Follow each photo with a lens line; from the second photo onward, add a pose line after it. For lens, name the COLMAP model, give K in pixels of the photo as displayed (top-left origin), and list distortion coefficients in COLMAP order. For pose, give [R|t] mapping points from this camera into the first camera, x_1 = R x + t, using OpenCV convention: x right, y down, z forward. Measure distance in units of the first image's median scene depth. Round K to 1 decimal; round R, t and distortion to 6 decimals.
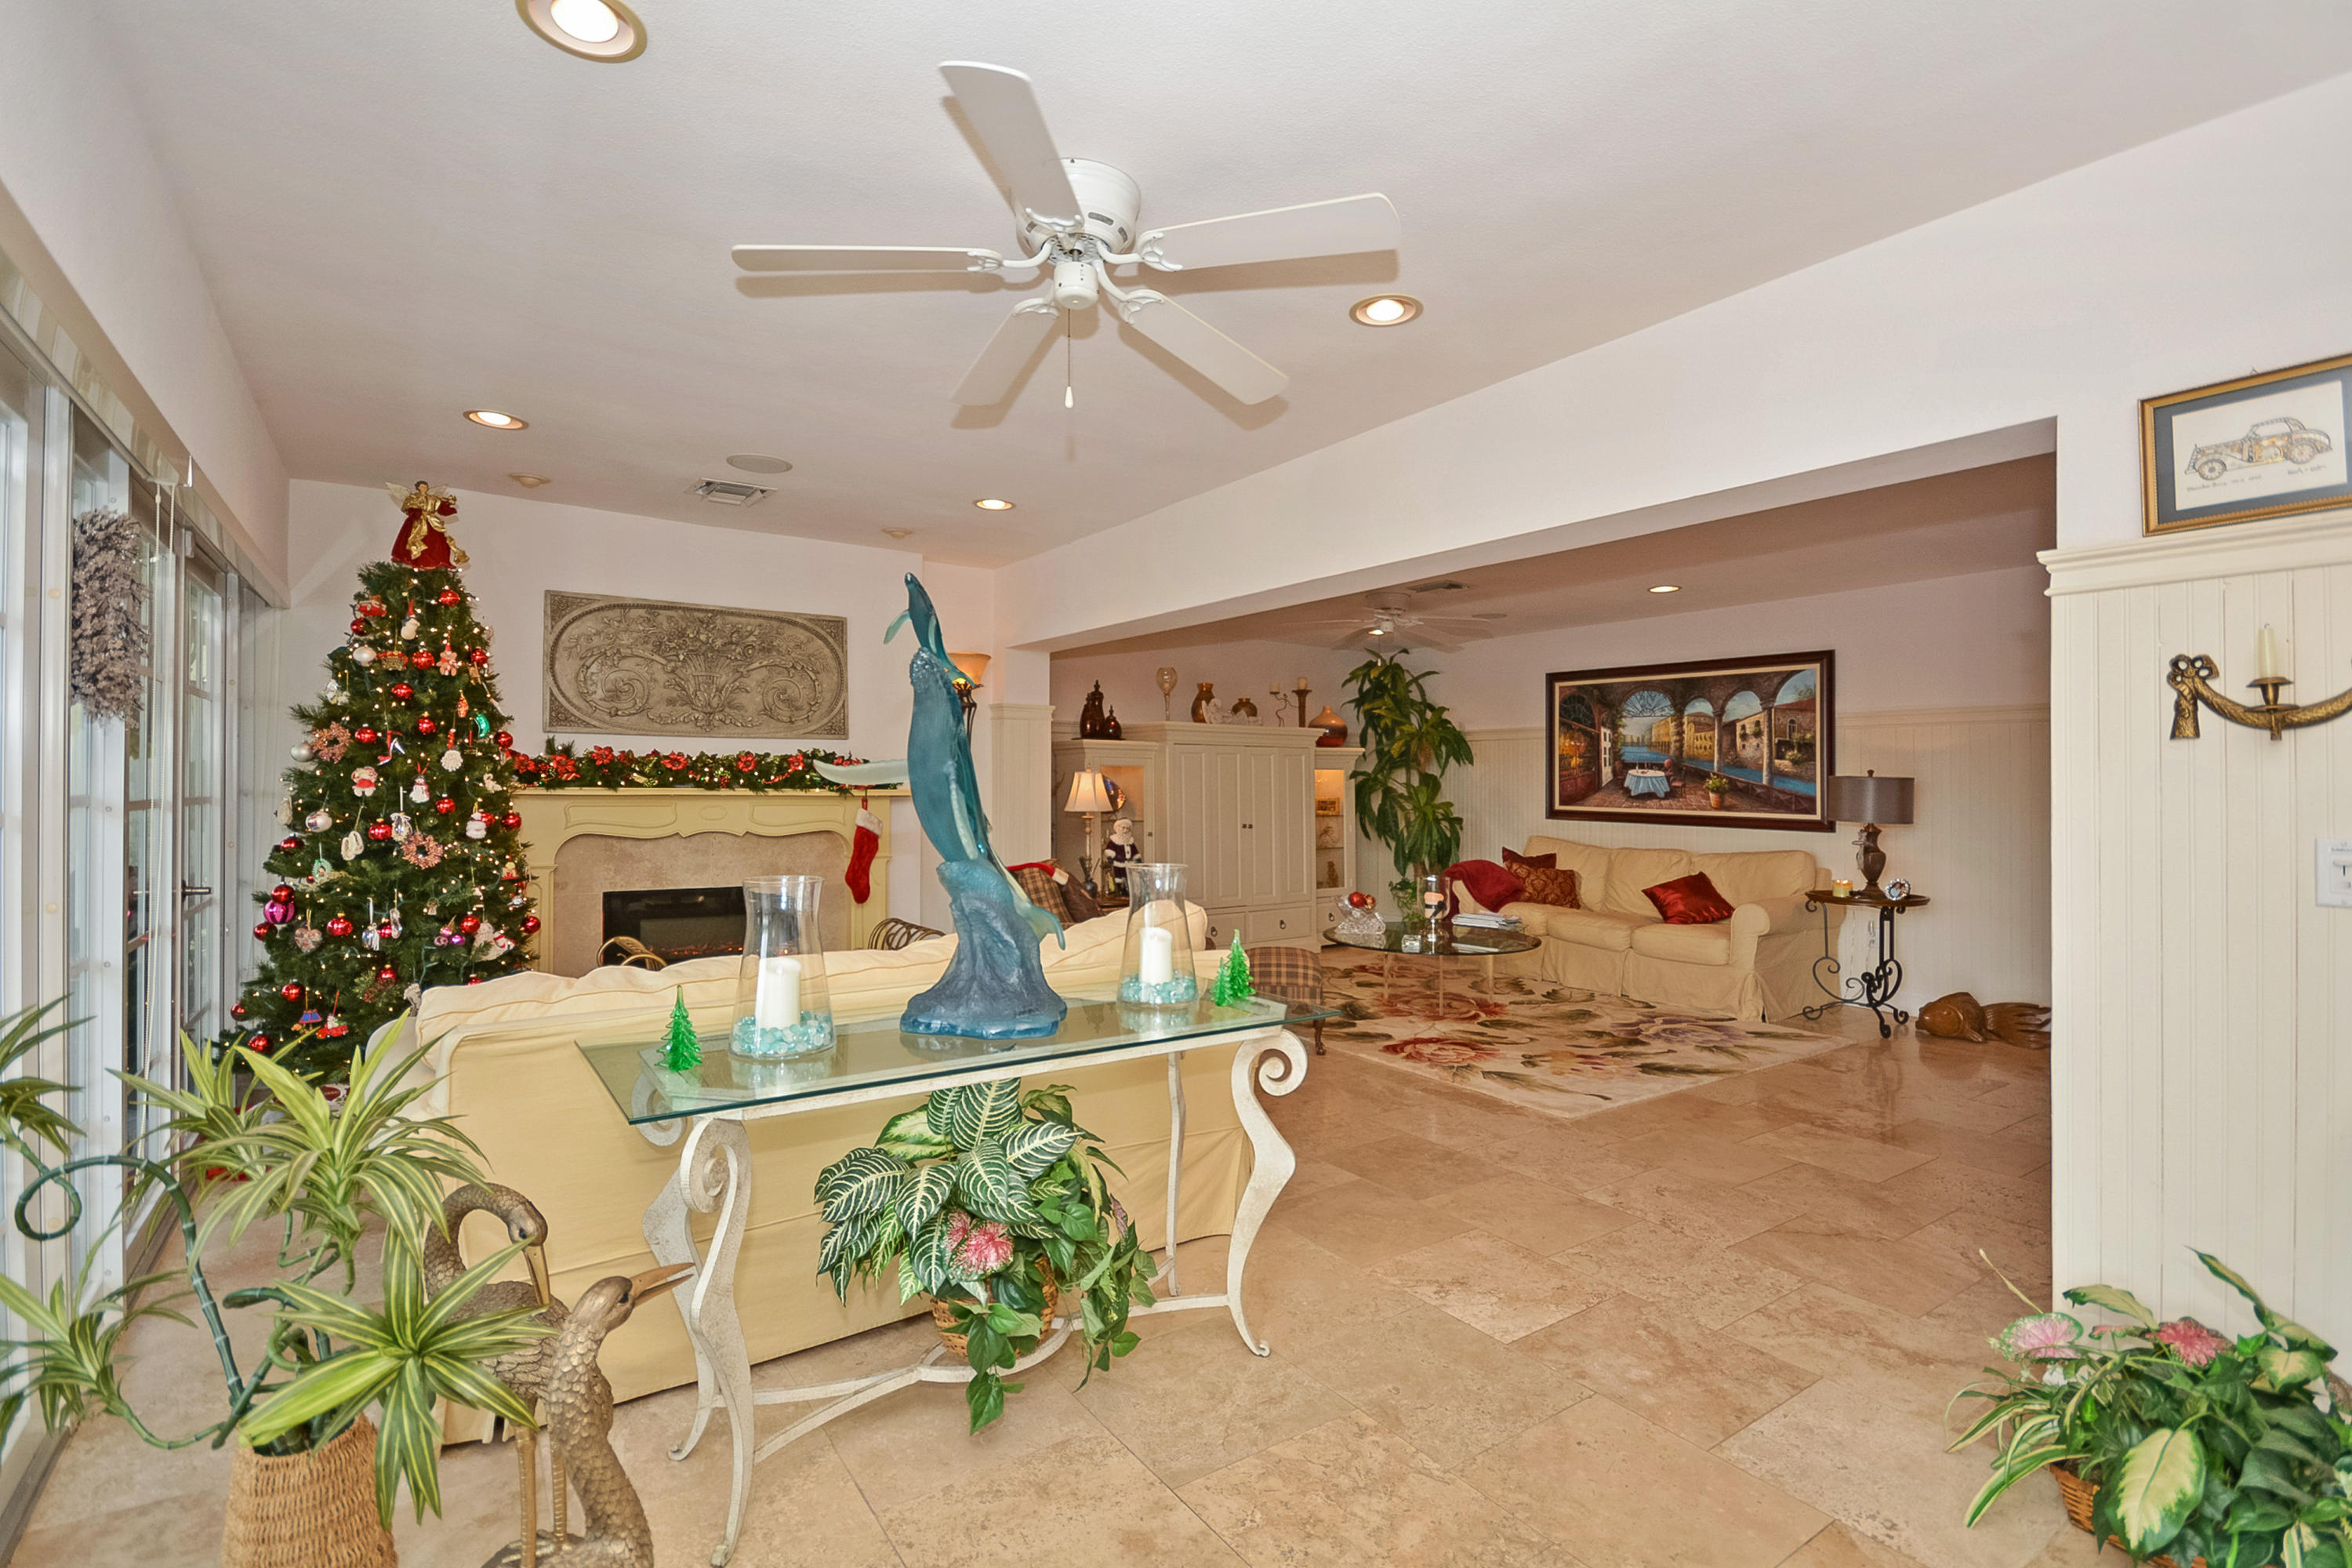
lens RADIAL K [[1072.6, 0, 1175.1], [0, 1072.6, 771.5], [0, 0, 1]] dist [0.028311, -0.019410]
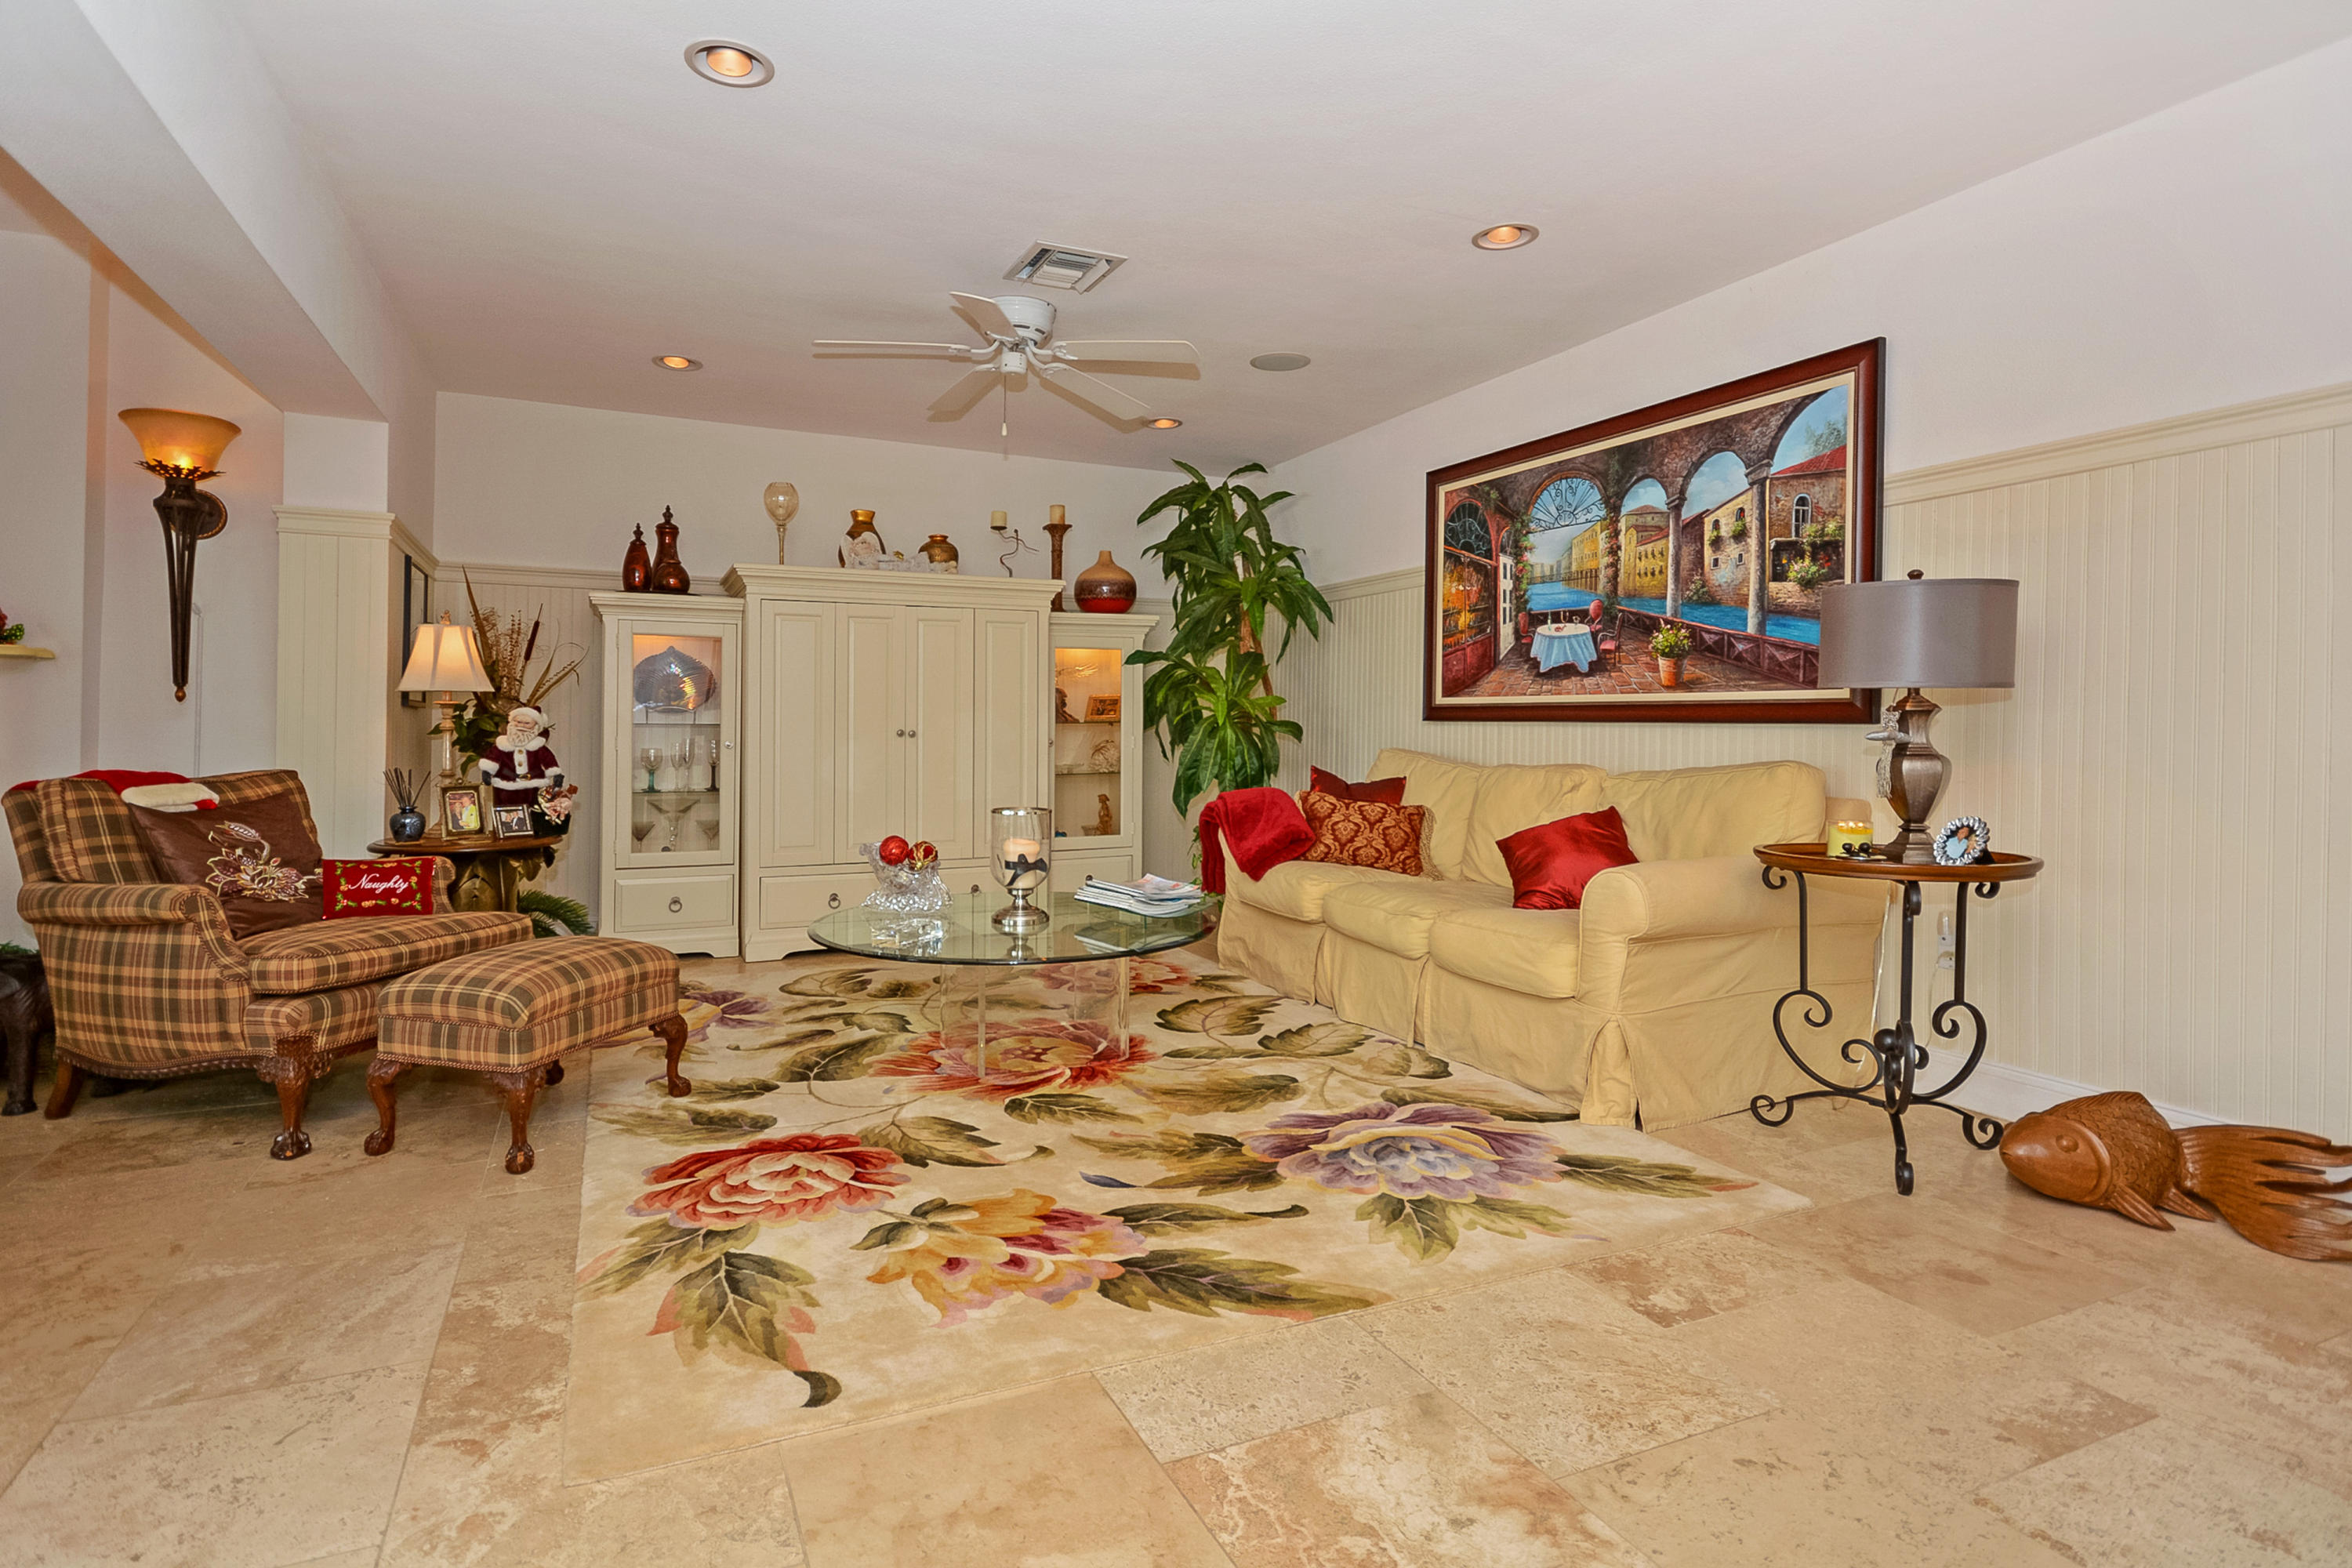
lens RADIAL K [[1158.3, 0, 1134.0], [0, 1158.3, 750.5], [0, 0, 1]] dist [-0.001890, -0.001327]
pose [[0.980120, -0.002370, -0.198389, 0.349766], [0.007628, 0.999640, 0.025740, 0.046953], [0.198257, -0.026741, 0.979785, 0.390558]]
